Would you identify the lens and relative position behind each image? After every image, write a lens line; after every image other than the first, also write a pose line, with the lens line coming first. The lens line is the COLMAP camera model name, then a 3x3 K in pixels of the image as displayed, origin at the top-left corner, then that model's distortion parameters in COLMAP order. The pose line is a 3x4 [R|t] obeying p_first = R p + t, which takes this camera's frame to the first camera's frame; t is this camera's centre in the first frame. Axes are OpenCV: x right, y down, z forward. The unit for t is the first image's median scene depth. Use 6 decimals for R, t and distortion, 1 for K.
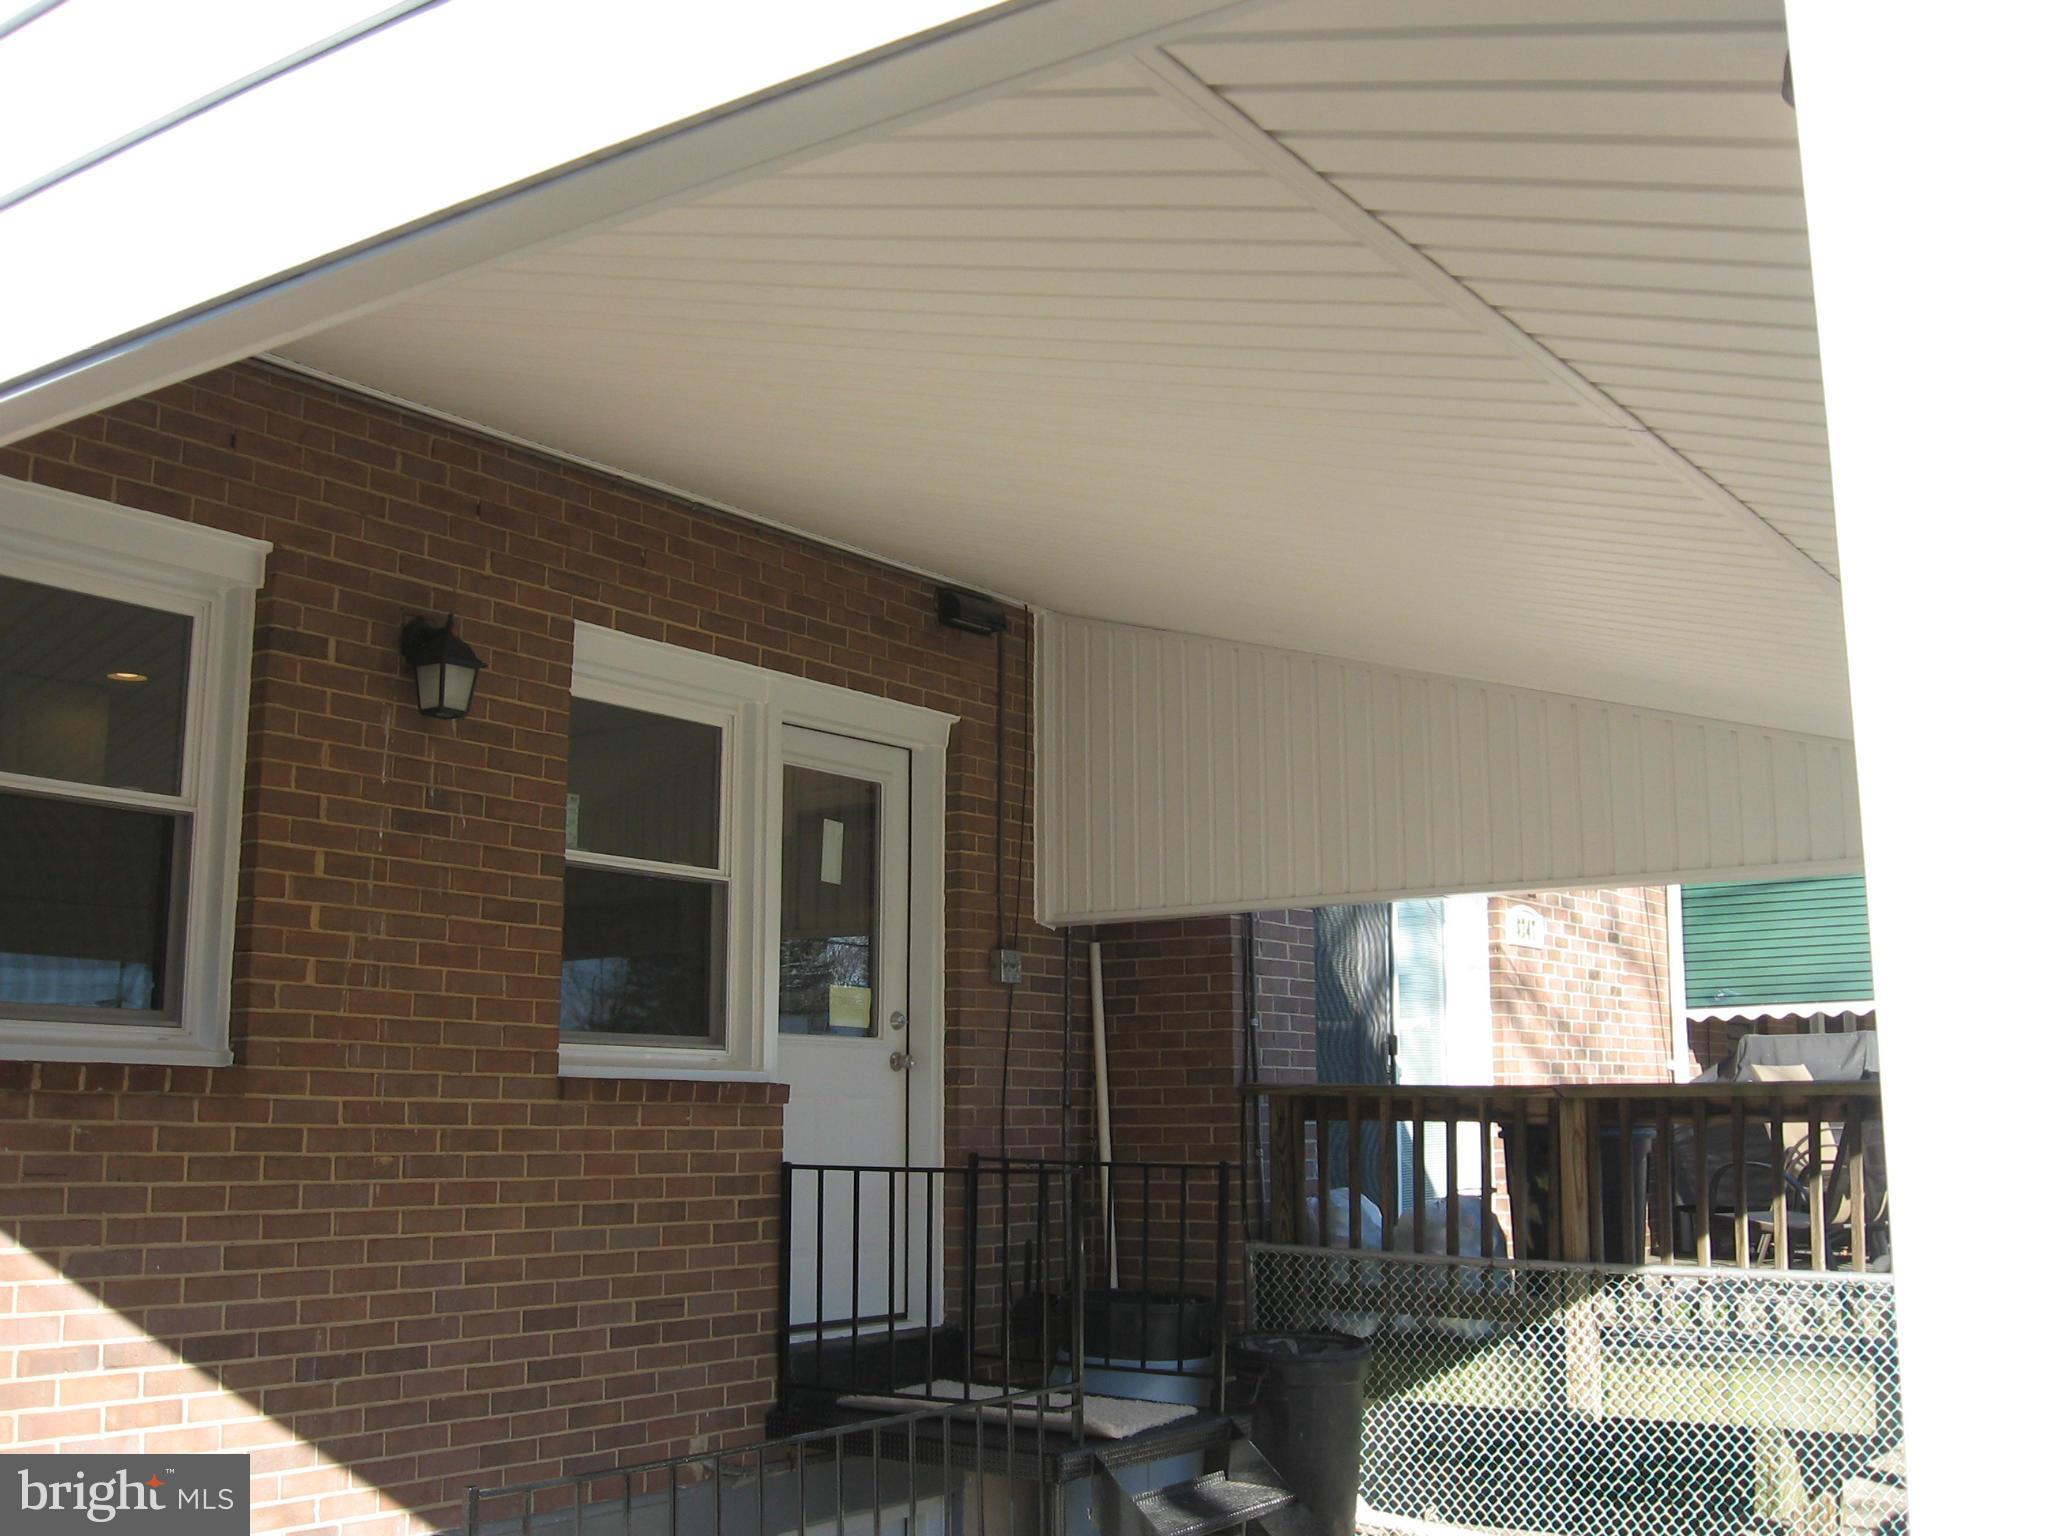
lens RADIAL K [[2124.7, 0, 1030.6], [0, 2124.7, 761.9], [0, 0, 1]] dist [-0.116596, 0.000000]
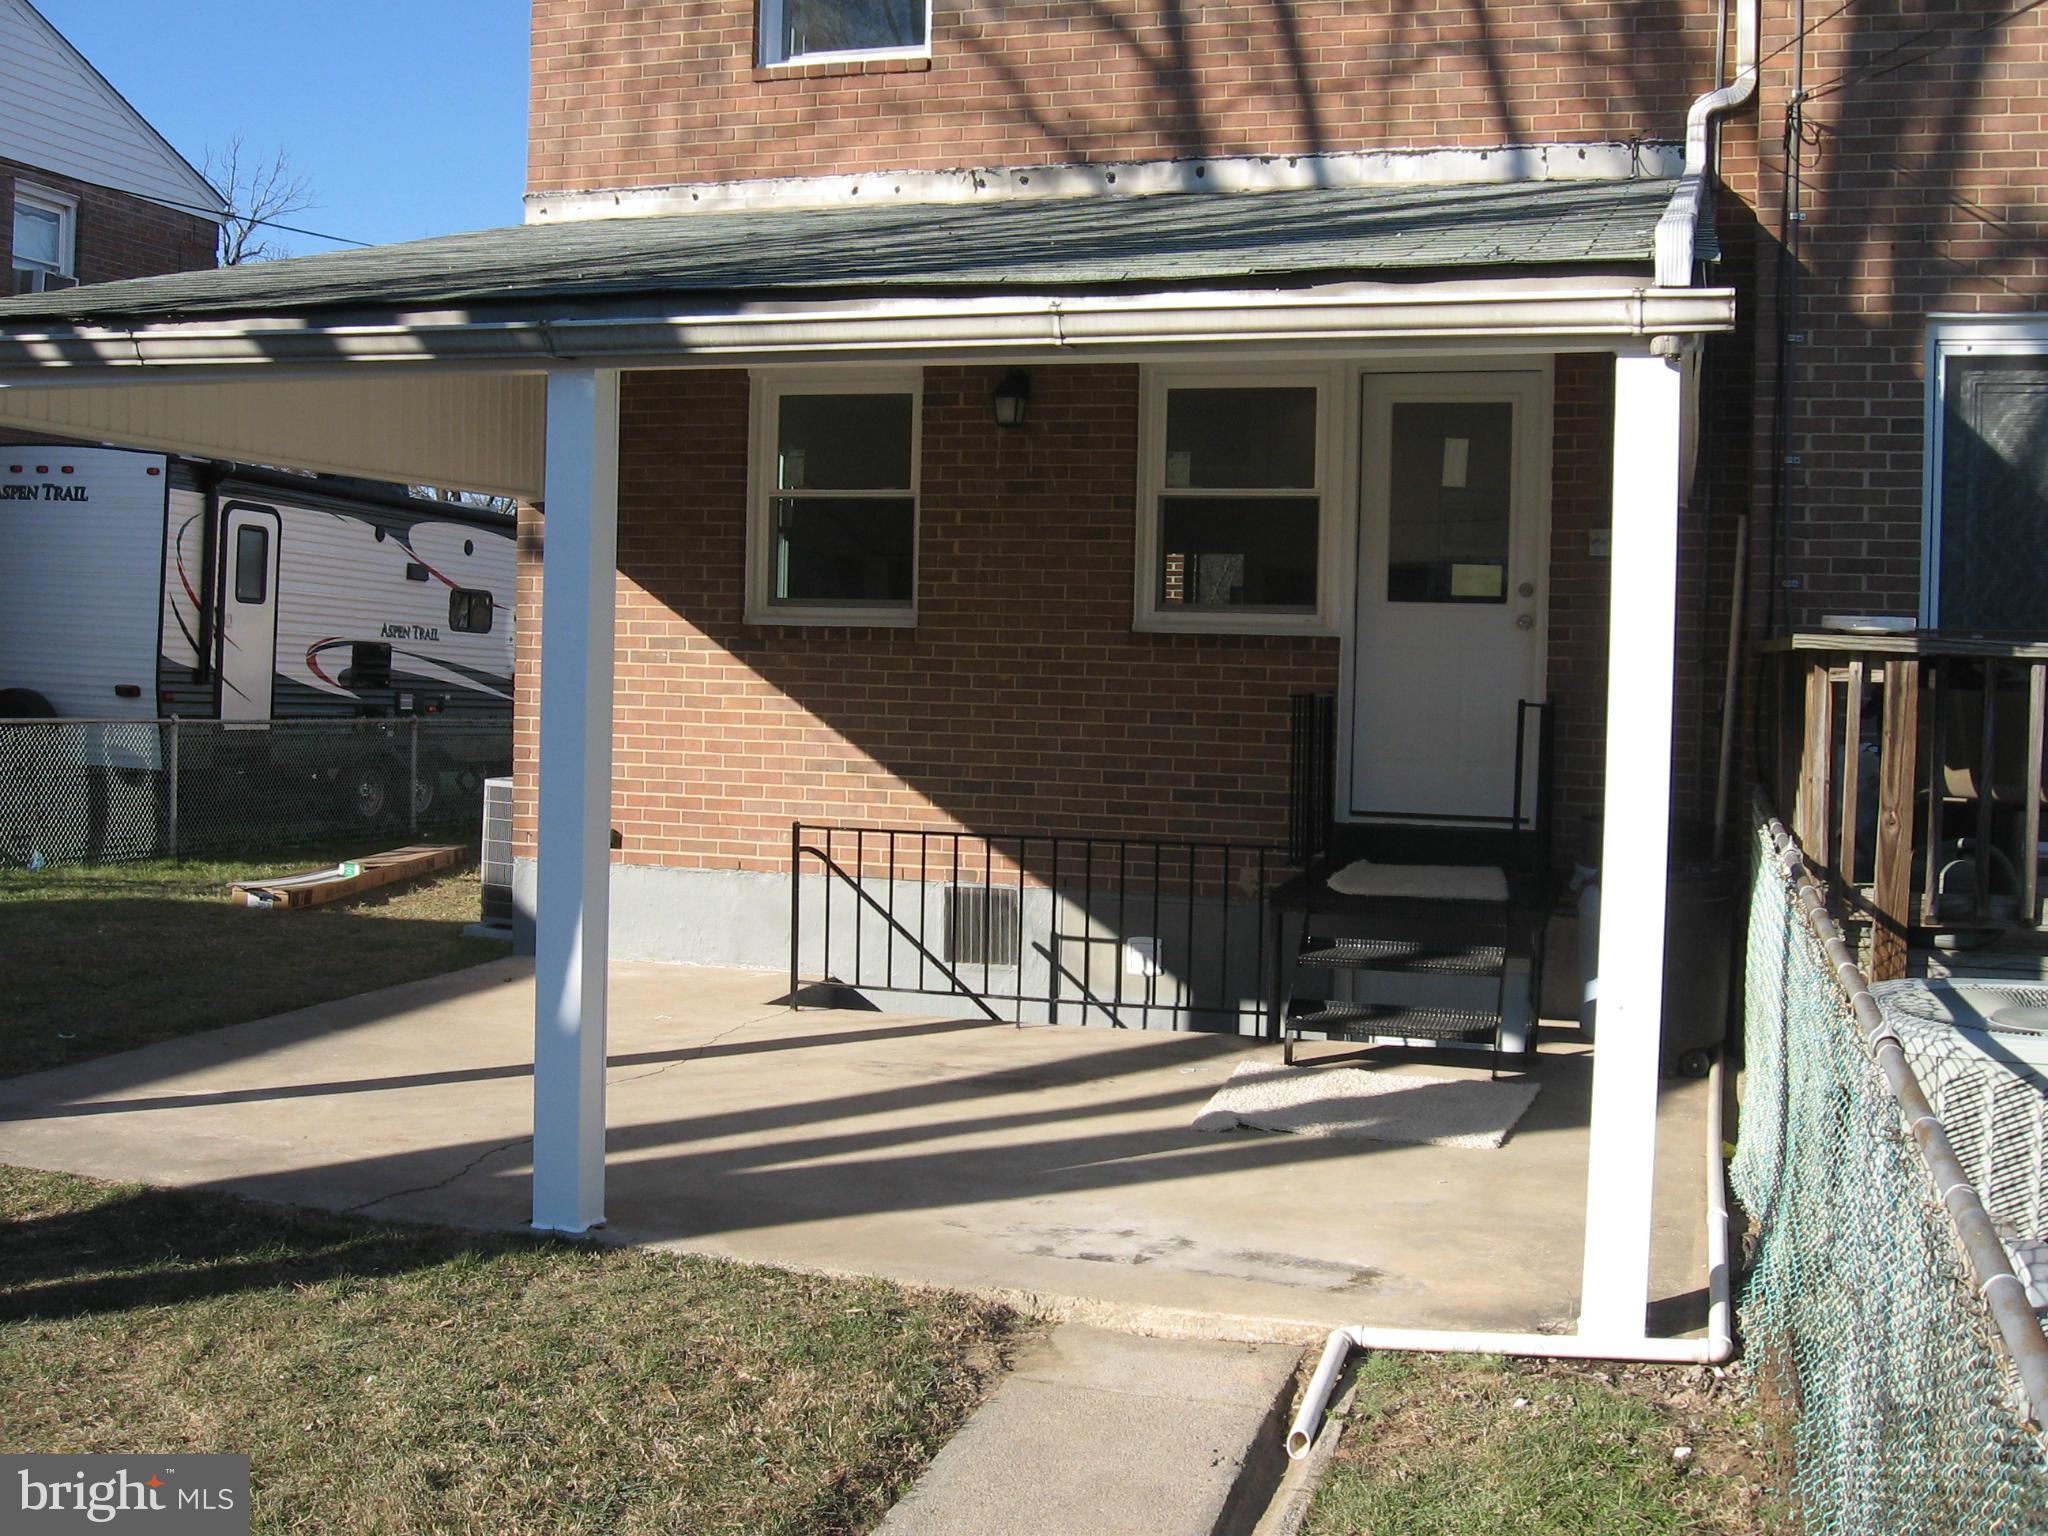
lens RADIAL K [[2124.7, 0, 1023.3], [0, 2124.7, 760.7], [0, 0, 1]] dist [-0.116596, 0.000000]
pose [[0.303937, 0.050125, -0.951373, 1.320503], [0.131512, 0.986847, 0.094009, 0.082439], [0.943571, -0.153689, 0.293347, 0.424914]]
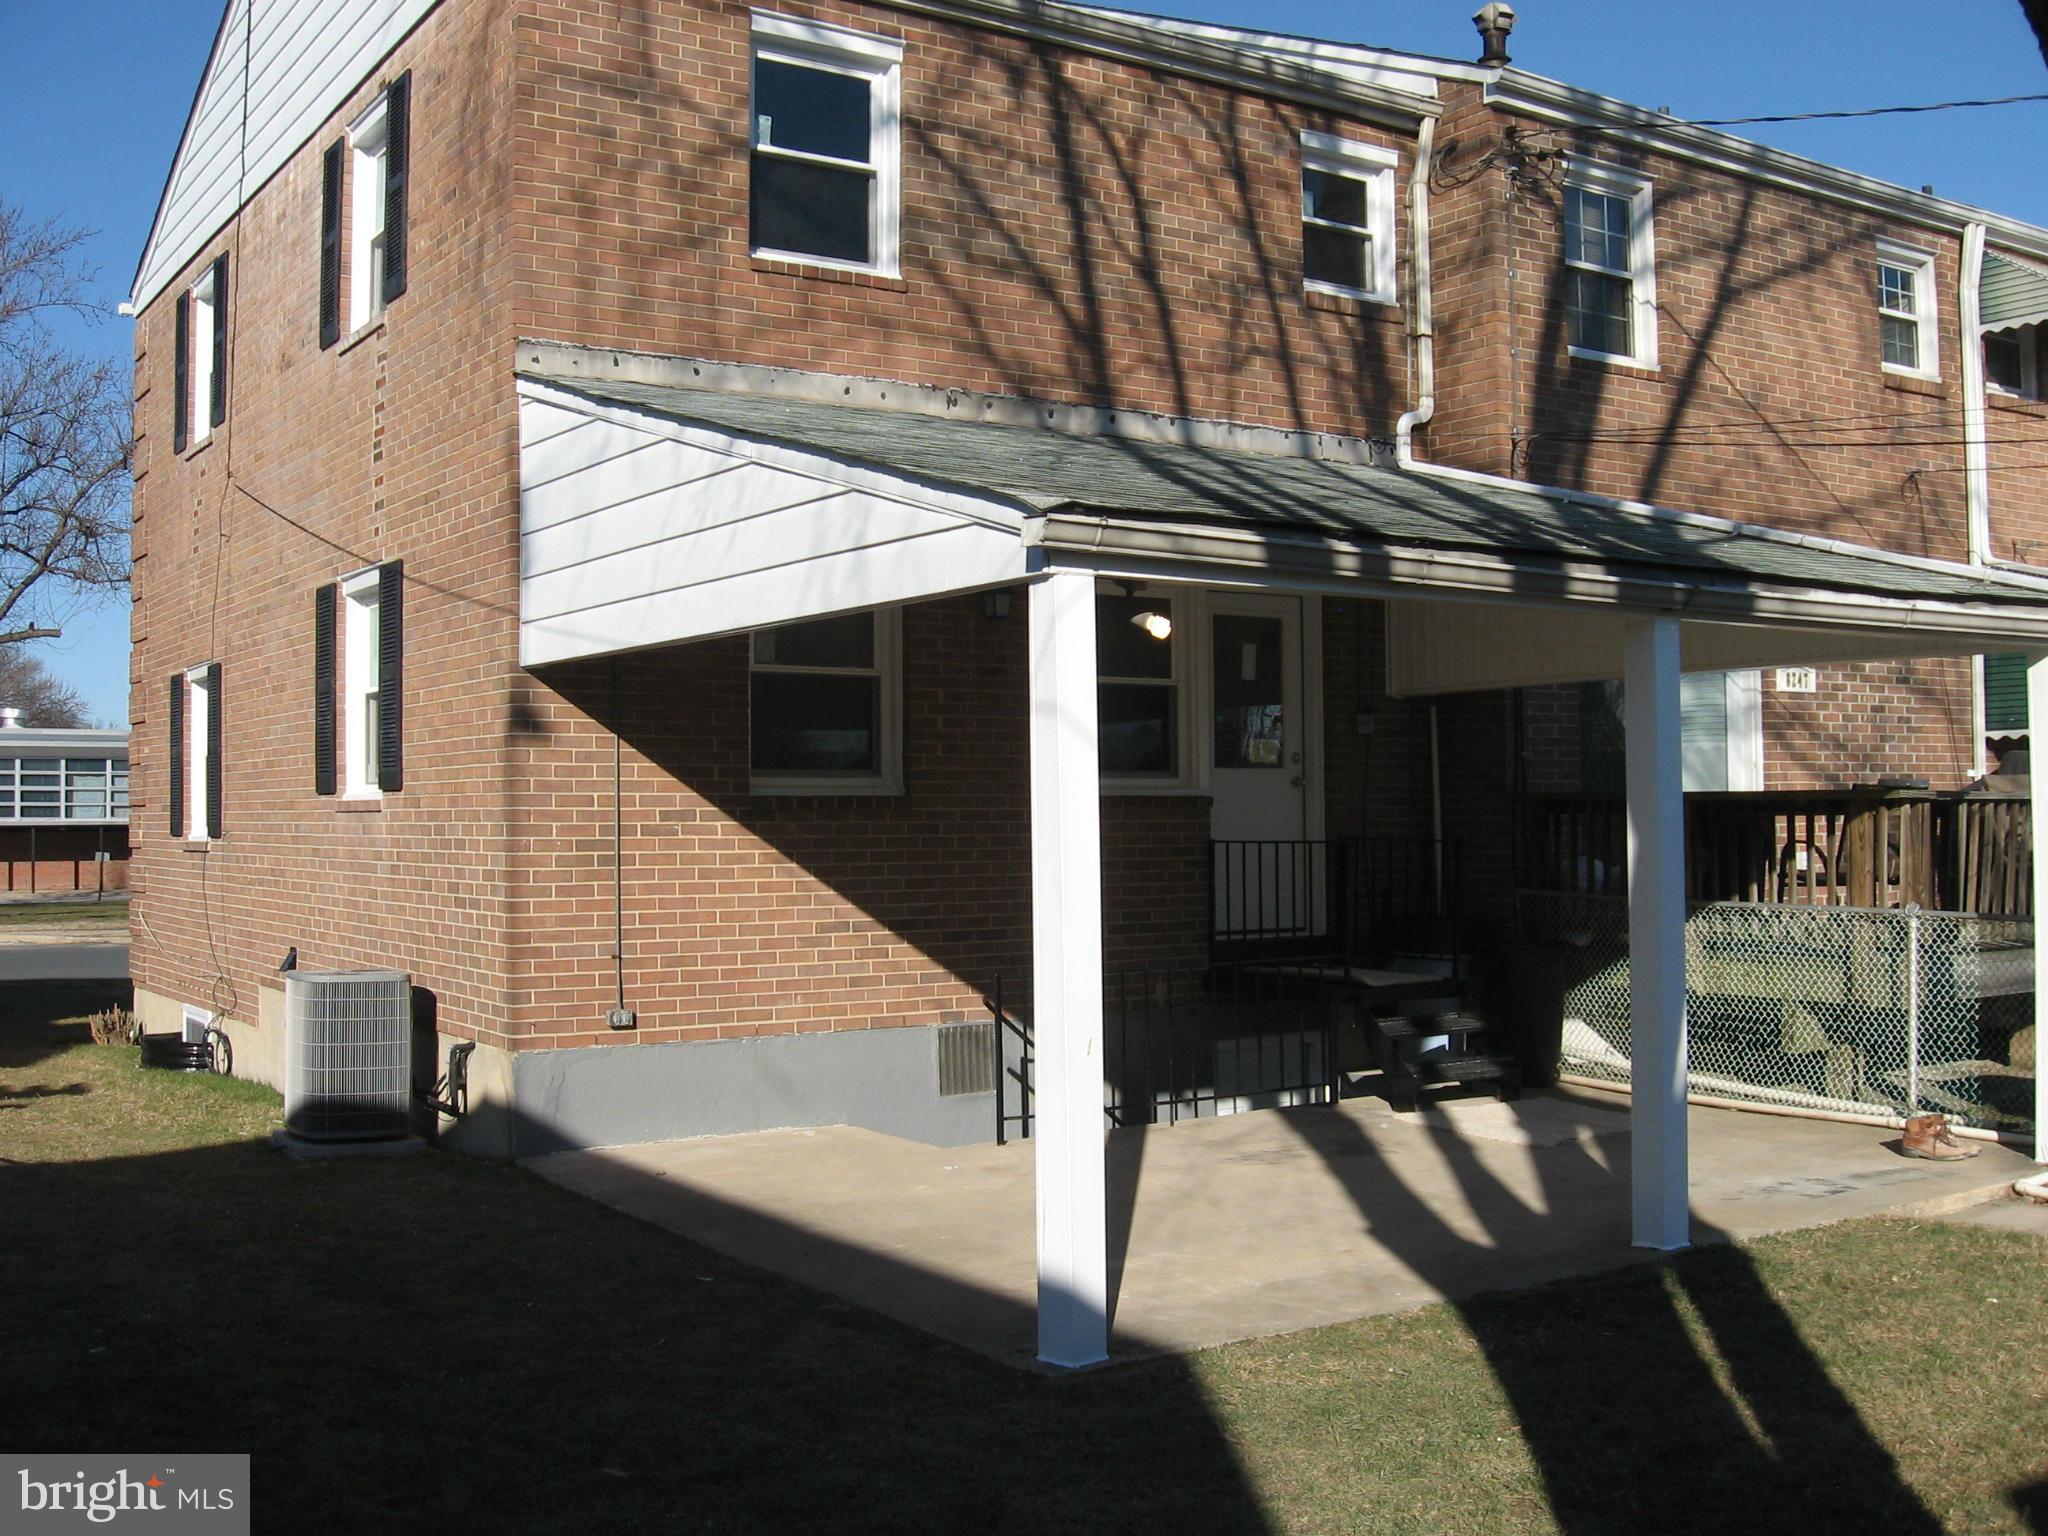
lens RADIAL K [[2124.7, 0, 1025.5], [0, 2124.7, 769.2], [0, 0, 1]] dist [-0.116596, 0.000000]
pose [[0.930408, -0.015897, -0.366180, 0.453738], [0.067657, 0.989340, 0.128955, -0.130586], [0.360226, -0.144756, 0.921565, -0.820182]]
